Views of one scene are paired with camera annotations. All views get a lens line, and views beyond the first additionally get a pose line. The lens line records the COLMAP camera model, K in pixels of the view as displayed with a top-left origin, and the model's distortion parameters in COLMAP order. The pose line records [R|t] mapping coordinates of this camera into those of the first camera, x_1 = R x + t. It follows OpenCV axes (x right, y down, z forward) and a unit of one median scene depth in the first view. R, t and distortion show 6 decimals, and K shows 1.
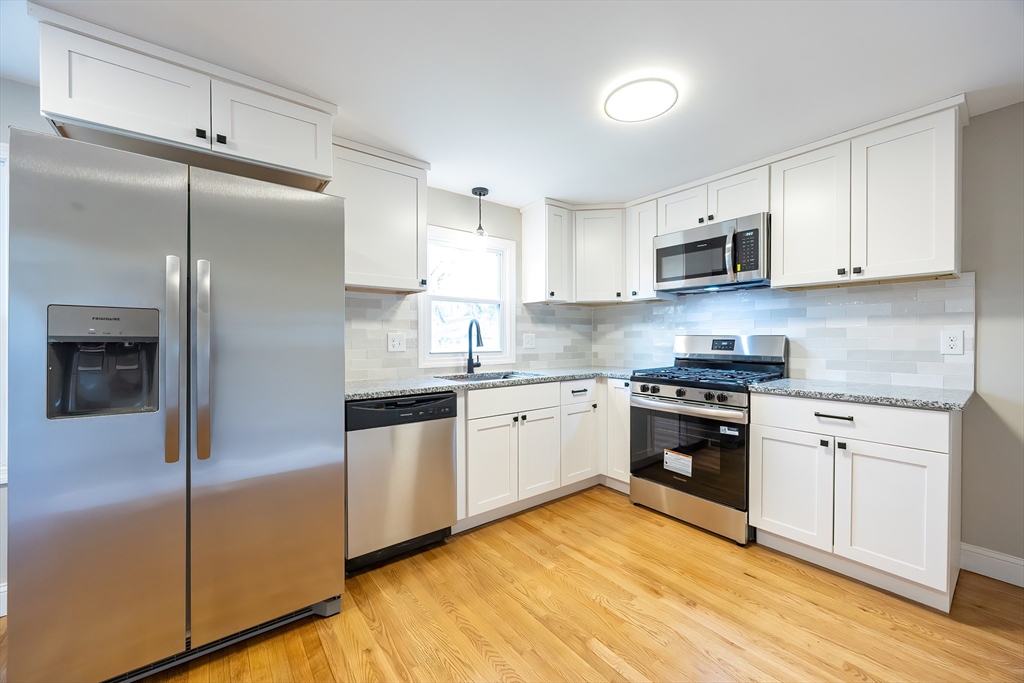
lens RADIAL K [[397.1, 0, 513.6], [0, 397.1, 340.2], [0, 0, 1]] dist [0.002034, 0.000046]
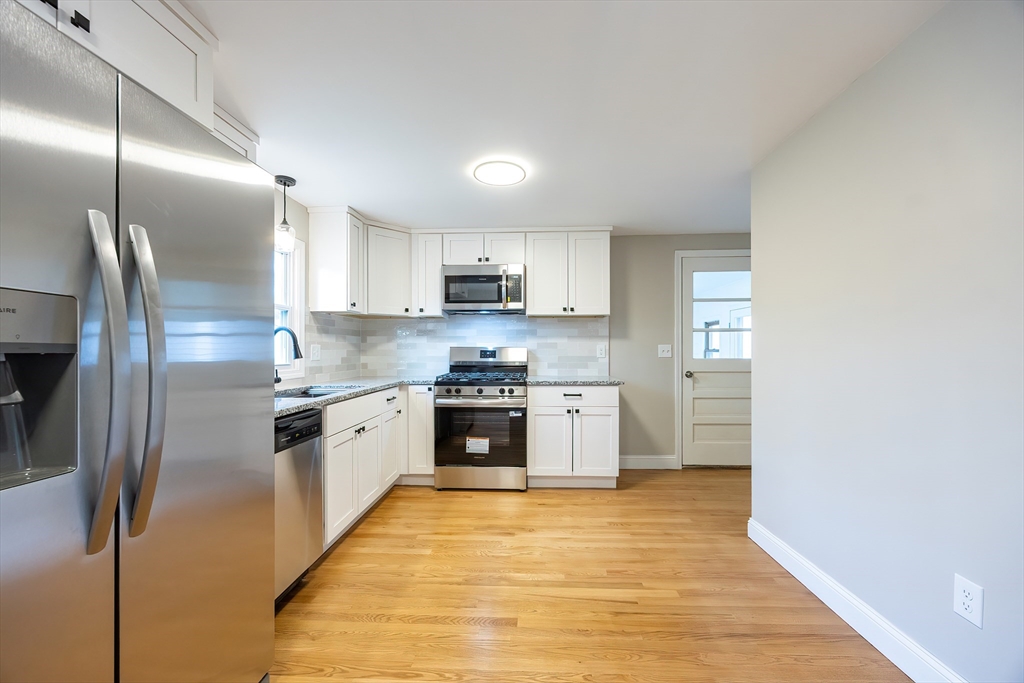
lens RADIAL K [[397.1, 0, 516.4], [0, 397.1, 347.9], [0, 0, 1]] dist [0.002034, 0.000046]
pose [[0.645661, 0.003183, 0.763617, -0.503640], [0.005551, 0.999945, -0.008861, 0.003418], [-0.763604, 0.009959, 0.645608, 0.065840]]
